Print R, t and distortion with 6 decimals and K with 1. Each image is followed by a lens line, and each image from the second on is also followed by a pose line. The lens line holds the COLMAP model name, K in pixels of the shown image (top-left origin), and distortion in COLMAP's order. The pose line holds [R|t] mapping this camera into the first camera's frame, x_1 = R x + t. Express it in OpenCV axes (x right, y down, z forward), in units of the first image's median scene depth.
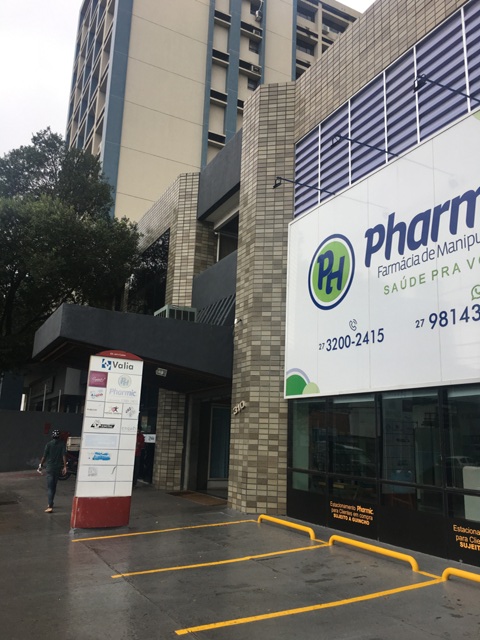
lens RADIAL K [[543.3, 0, 239.2], [0, 543.3, 320.2], [0, 0, 1]] dist [0.066400, -0.008625]
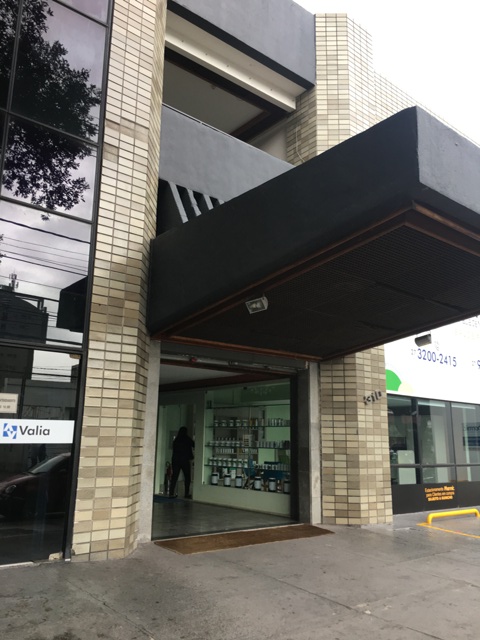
lens RADIAL K [[543.3, 0, 239.4], [0, 543.3, 317.5], [0, 0, 1]] dist [0.066400, -0.008625]
pose [[-0.211964, 0.169866, 0.962401, -0.920290], [-0.239455, 0.945732, -0.219663, 0.332527], [-0.947487, -0.277013, -0.159786, 1.630717]]
